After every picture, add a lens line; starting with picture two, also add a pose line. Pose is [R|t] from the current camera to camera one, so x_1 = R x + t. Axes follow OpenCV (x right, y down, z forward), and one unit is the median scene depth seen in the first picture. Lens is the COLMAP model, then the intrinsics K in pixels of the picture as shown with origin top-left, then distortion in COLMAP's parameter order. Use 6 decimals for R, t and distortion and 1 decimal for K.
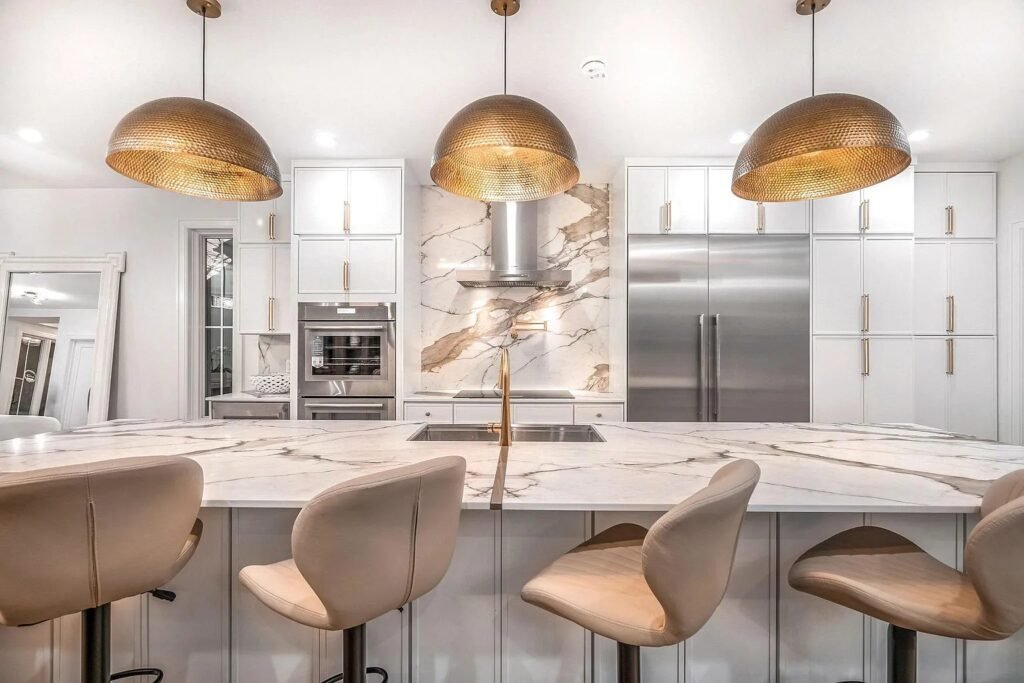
lens RADIAL K [[470.2, 0, 512.2], [0, 470.2, 340.1], [0, 0, 1]] dist [0.002294, -0.000033]
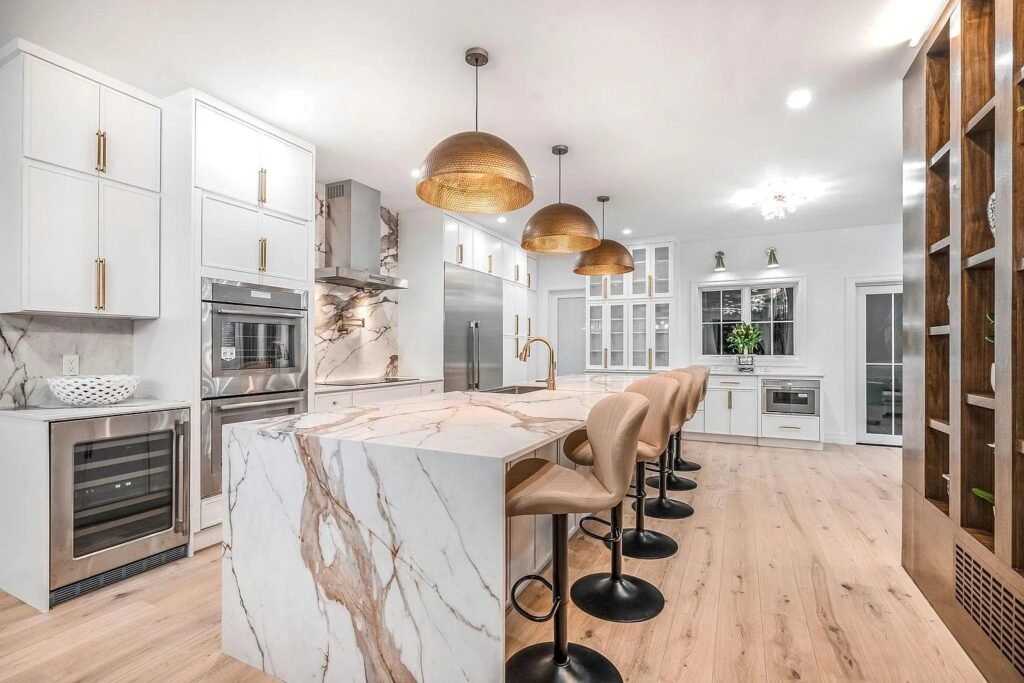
lens RADIAL K [[470.2, 0, 512.9], [0, 470.2, 345.7], [0, 0, 1]] dist [0.002294, -0.000033]
pose [[0.428492, 0.005855, 0.903526, -0.806657], [-0.004287, 0.999981, -0.004447, 0.029649], [-0.903535, -0.001968, 0.428509, 0.175273]]
